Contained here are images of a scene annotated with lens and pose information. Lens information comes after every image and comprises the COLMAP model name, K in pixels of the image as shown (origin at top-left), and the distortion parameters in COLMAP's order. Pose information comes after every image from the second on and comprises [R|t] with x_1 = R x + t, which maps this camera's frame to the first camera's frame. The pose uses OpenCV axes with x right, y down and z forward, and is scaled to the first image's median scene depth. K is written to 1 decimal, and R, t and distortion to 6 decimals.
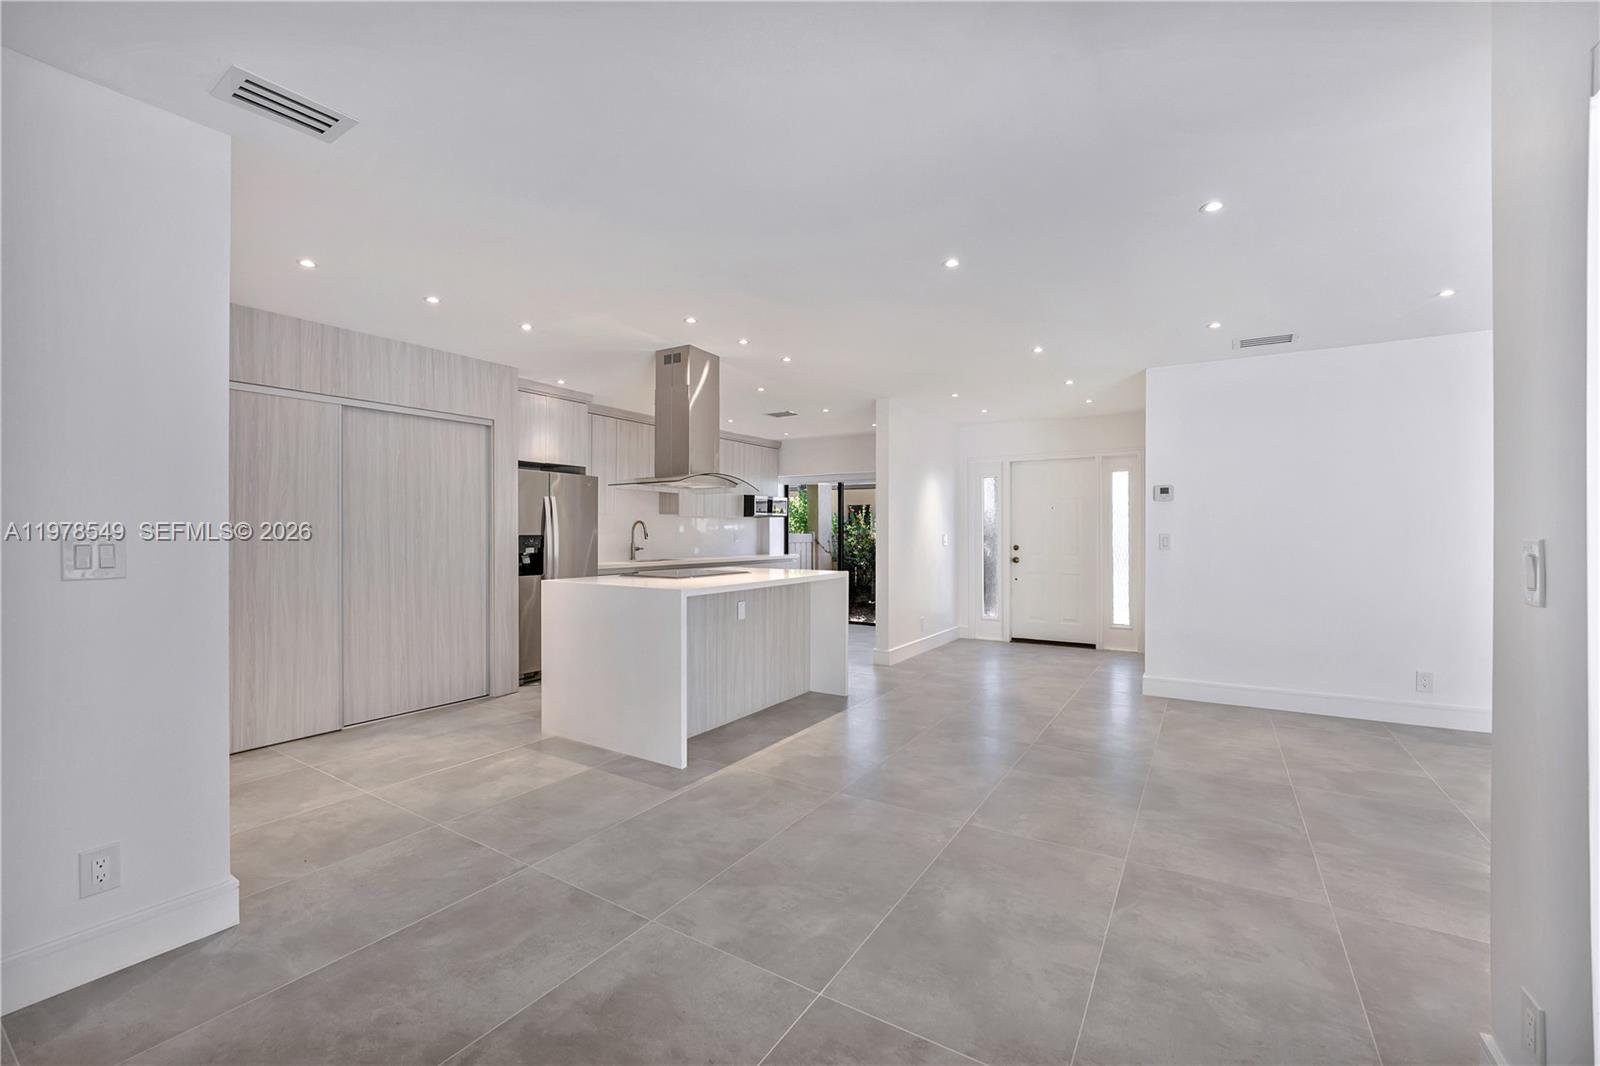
lens RADIAL K [[662.6, 0, 802.3], [0, 662.6, 523.3], [0, 0, 1]] dist [-0.014688, -0.000148]
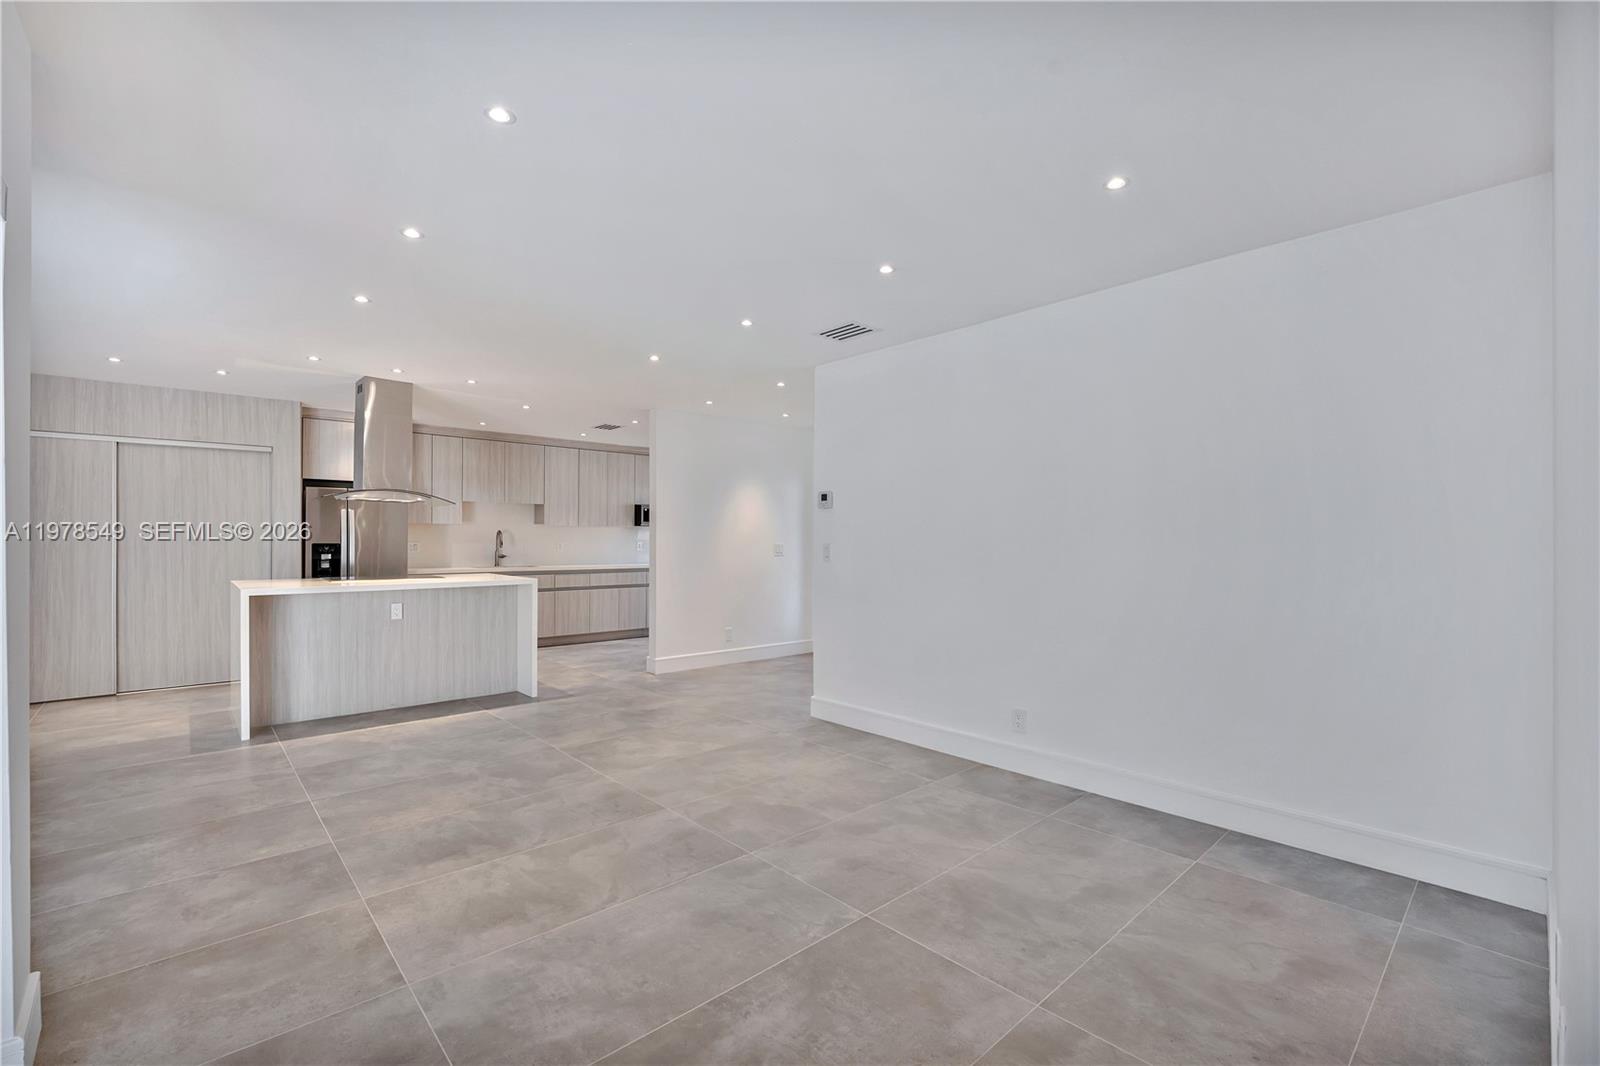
lens RADIAL K [[694.9, 0, 807.3], [0, 694.9, 542.1], [0, 0, 1]] dist [-0.009409, -0.000524]
pose [[0.962700, 0.002907, -0.270557, 1.029111], [0.002013, 0.999838, 0.017907, -0.006978], [0.270565, -0.017784, 0.962537, 0.071120]]
